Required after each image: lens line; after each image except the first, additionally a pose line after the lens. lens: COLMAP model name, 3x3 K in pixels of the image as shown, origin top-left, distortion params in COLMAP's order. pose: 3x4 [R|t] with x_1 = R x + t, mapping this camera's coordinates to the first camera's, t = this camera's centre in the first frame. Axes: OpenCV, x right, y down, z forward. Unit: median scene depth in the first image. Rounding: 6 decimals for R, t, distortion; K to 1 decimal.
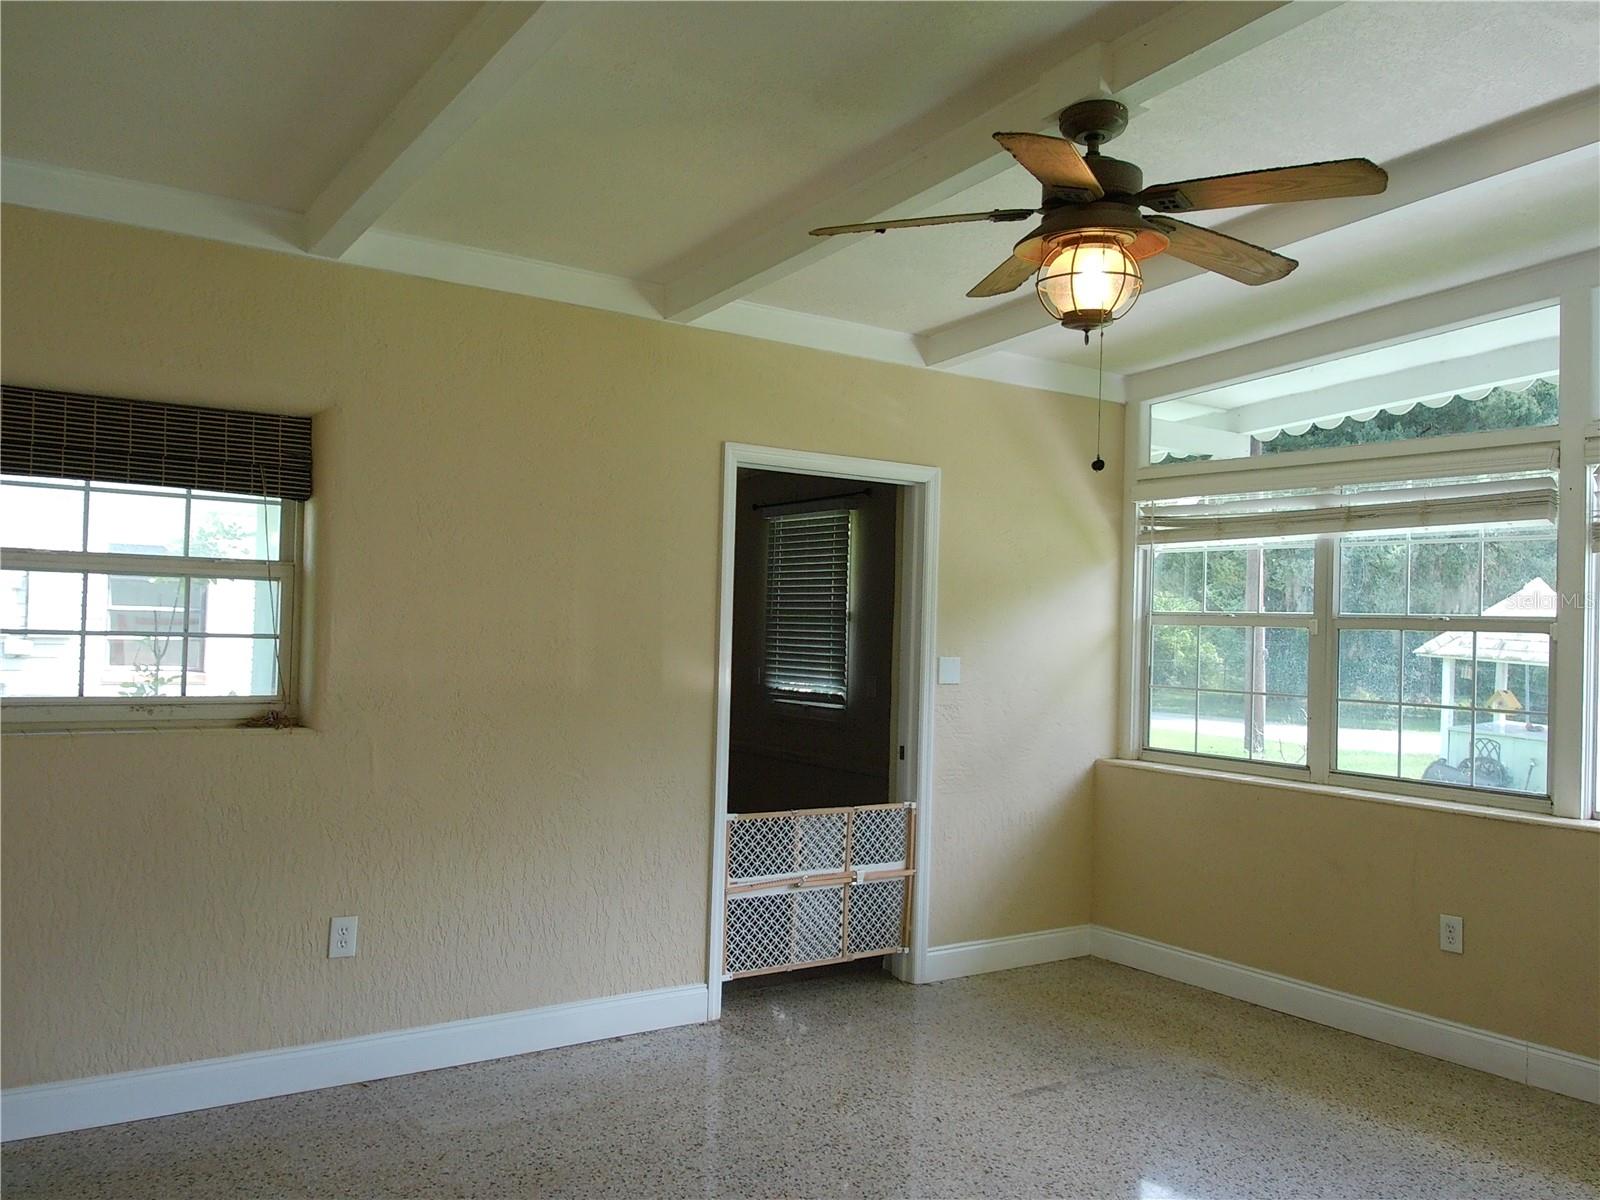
lens RADIAL K [[1311.3, 0, 809.1], [0, 1311.3, 601.0], [0, 0, 1]] dist [0.037469, -0.076338]
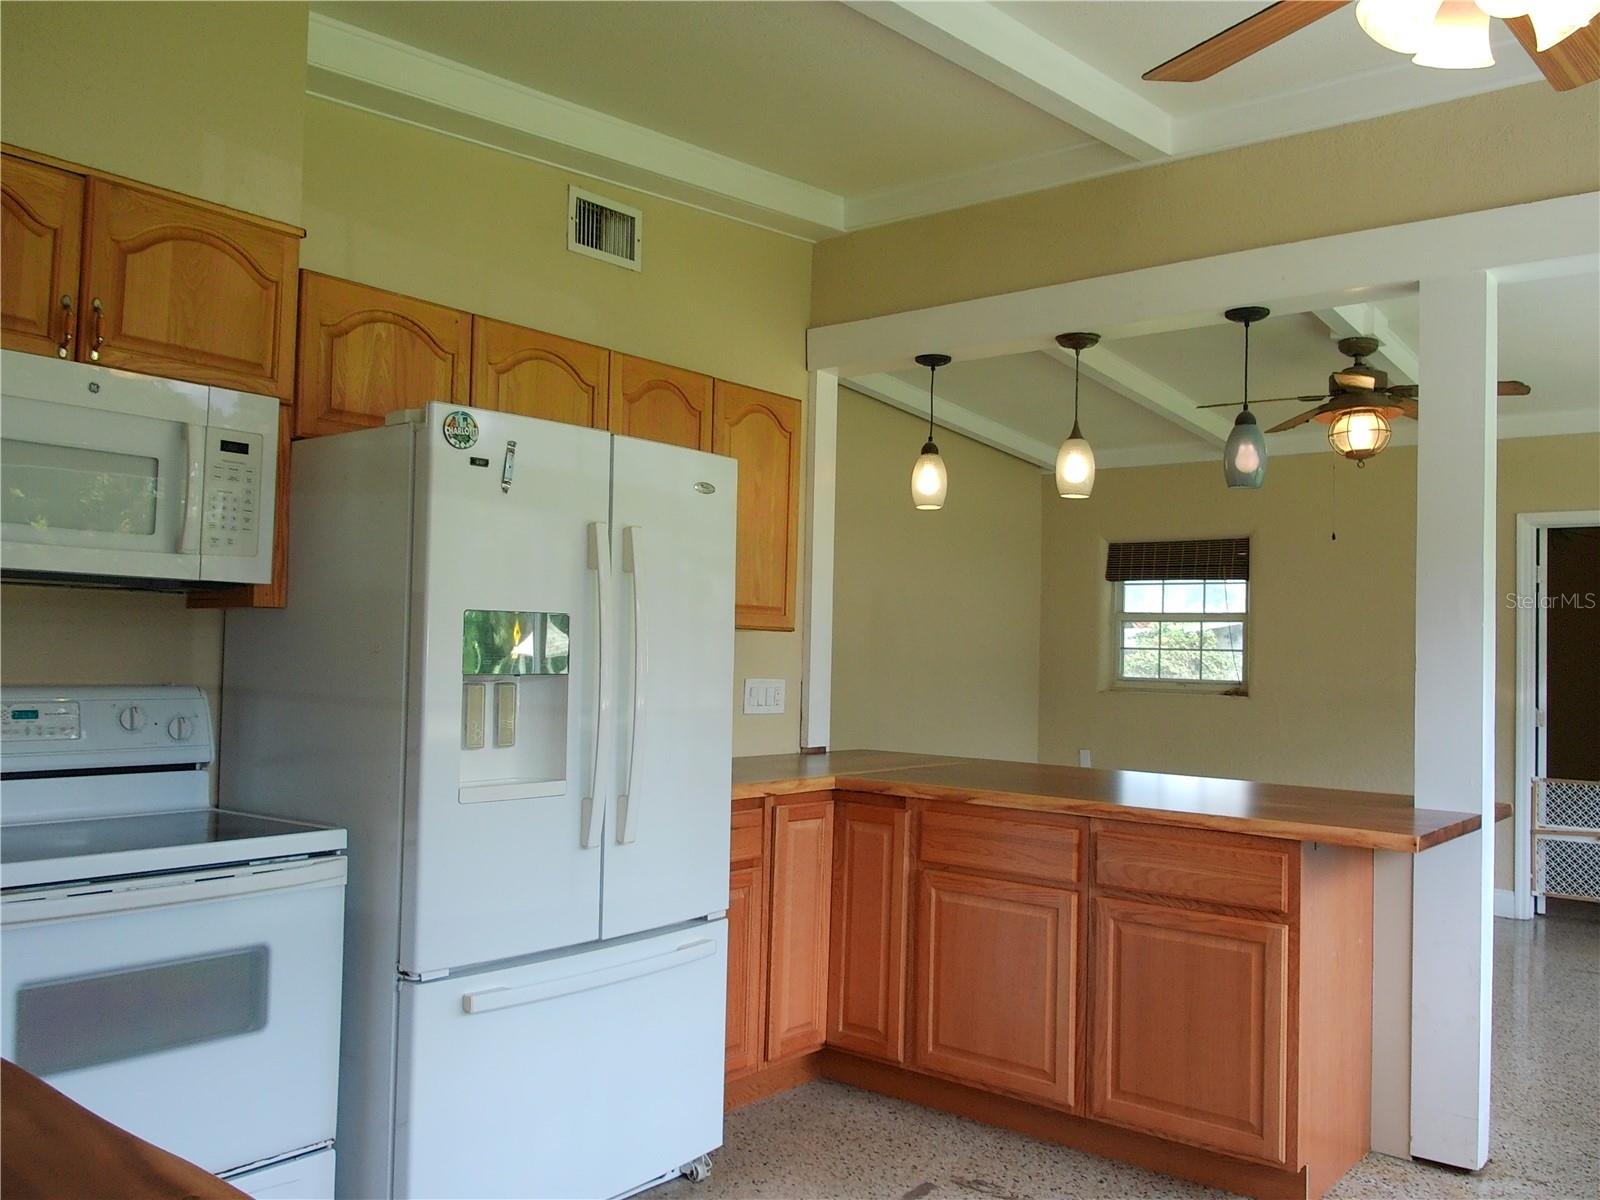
lens RADIAL K [[1311.3, 0, 803.7], [0, 1311.3, 601.3], [0, 0, 1]] dist [0.037469, -0.076338]
pose [[0.271130, -0.060340, -0.960650, 1.244319], [-0.000172, 0.998030, -0.062737, 0.073029], [0.962543, 0.017175, 0.270585, -0.155822]]
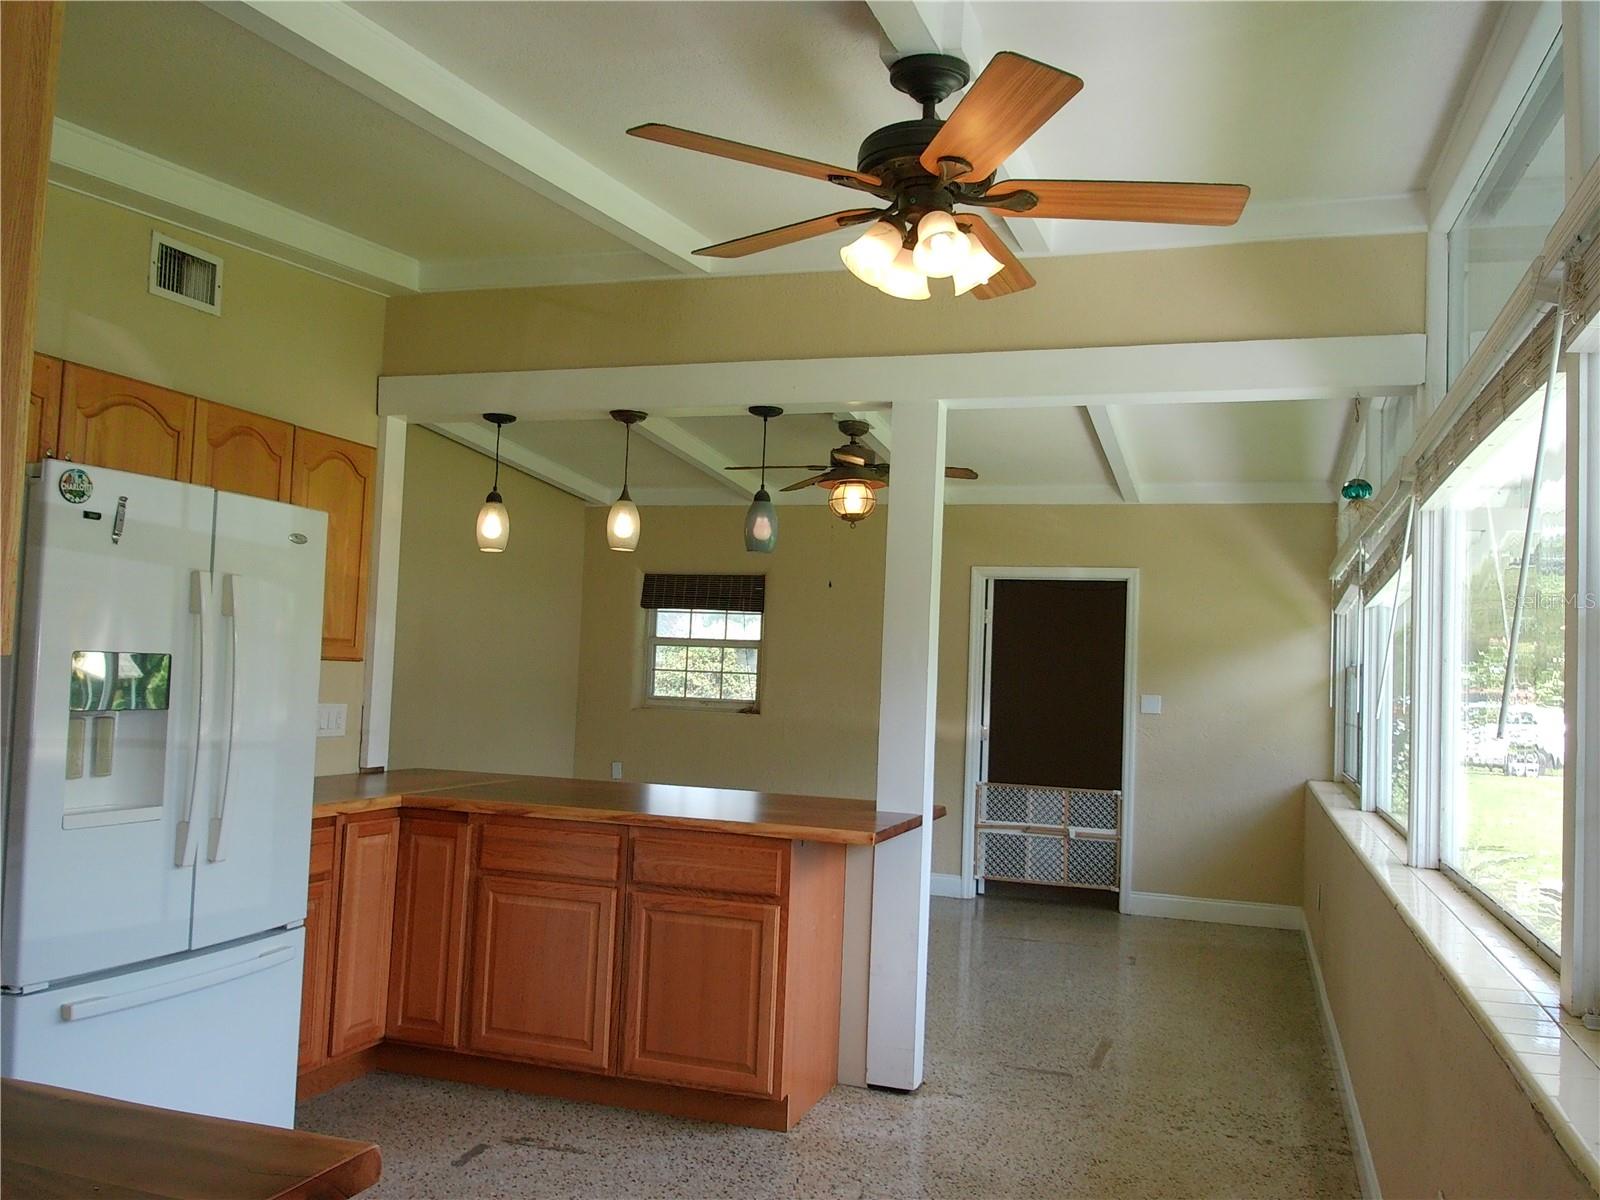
lens RADIAL K [[1311.3, 0, 802.4], [0, 1311.3, 600.6], [0, 0, 1]] dist [0.037469, -0.076338]
pose [[0.588777, -0.052325, -0.806600, 1.374246], [-0.008220, 0.997463, -0.070708, 0.056579], [0.808254, 0.048262, 0.586853, -0.239184]]
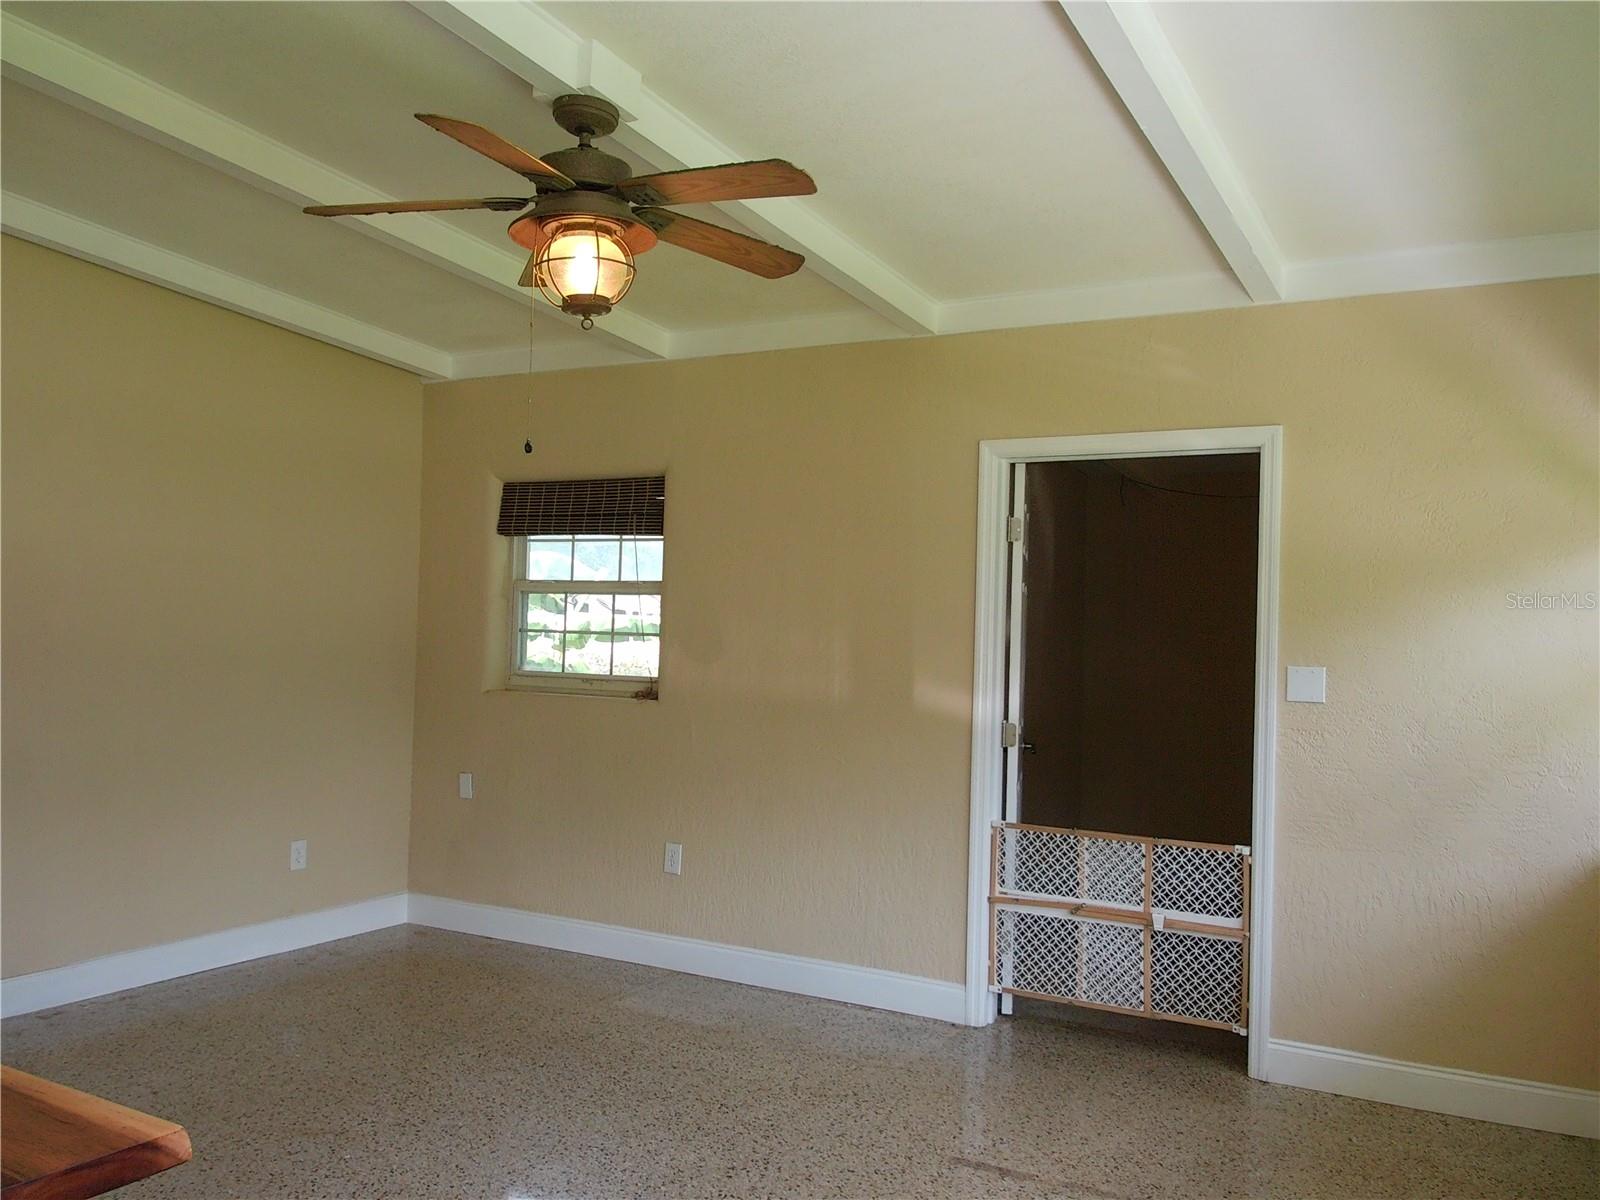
lens RADIAL K [[1311.3, 0, 810.0], [0, 1311.3, 603.4], [0, 0, 1]] dist [0.037469, -0.076338]
pose [[0.427628, -0.033908, -0.903319, 0.873341], [0.001972, 0.999329, -0.036578, 0.042553], [0.903953, 0.013861, 0.427408, 0.521354]]
